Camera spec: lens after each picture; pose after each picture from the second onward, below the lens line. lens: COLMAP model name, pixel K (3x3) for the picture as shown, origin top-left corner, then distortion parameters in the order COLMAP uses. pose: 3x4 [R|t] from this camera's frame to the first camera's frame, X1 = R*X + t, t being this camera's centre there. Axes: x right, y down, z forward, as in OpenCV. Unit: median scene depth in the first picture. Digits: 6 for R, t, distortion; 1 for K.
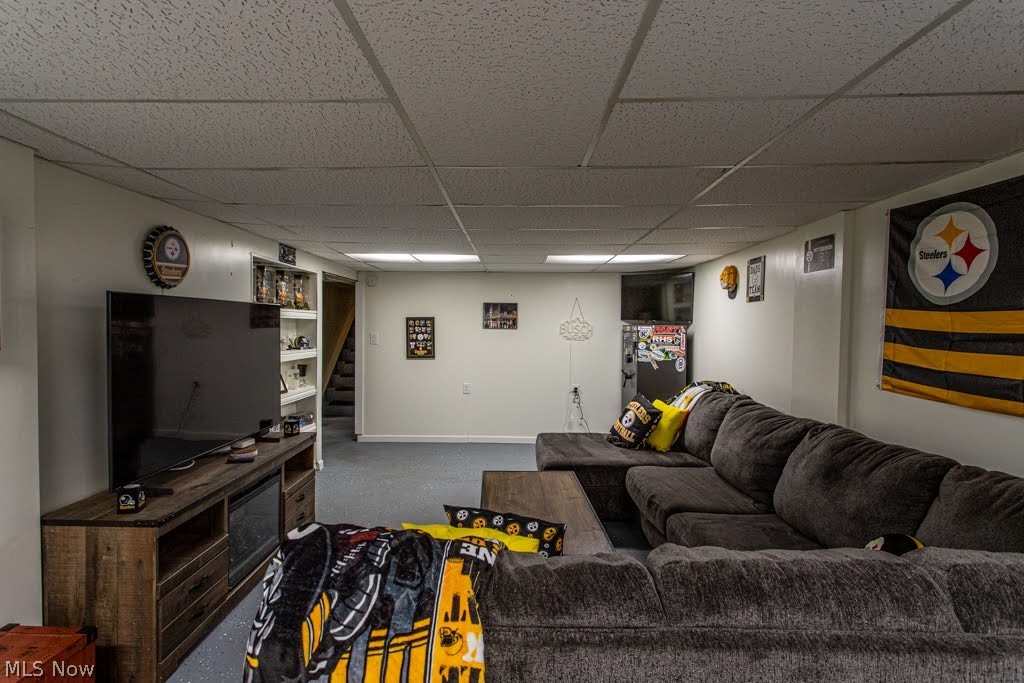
lens RADIAL K [[504.5, 0, 502.3], [0, 504.5, 339.8], [0, 0, 1]] dist [0.006302, 0.001141]
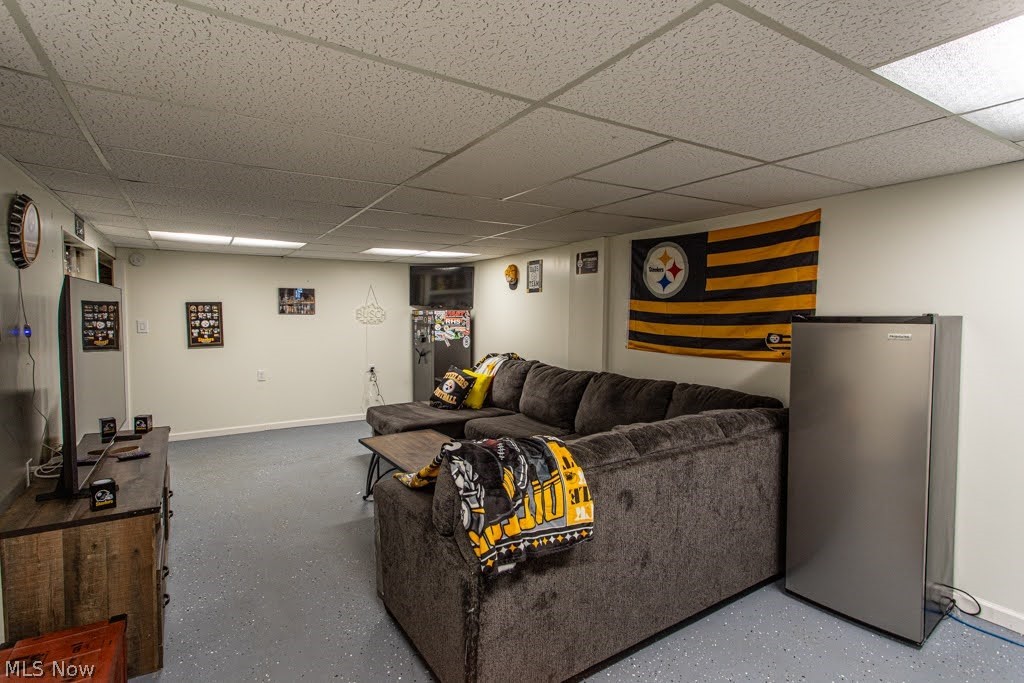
lens RADIAL K [[504.5, 0, 502.3], [0, 504.5, 339.8], [0, 0, 1]] dist [0.006302, 0.001141]
pose [[0.839092, -0.035662, 0.542819, -0.324296], [0.019018, 0.999162, 0.036245, 0.001284], [-0.543657, -0.020089, 0.839067, -0.107809]]
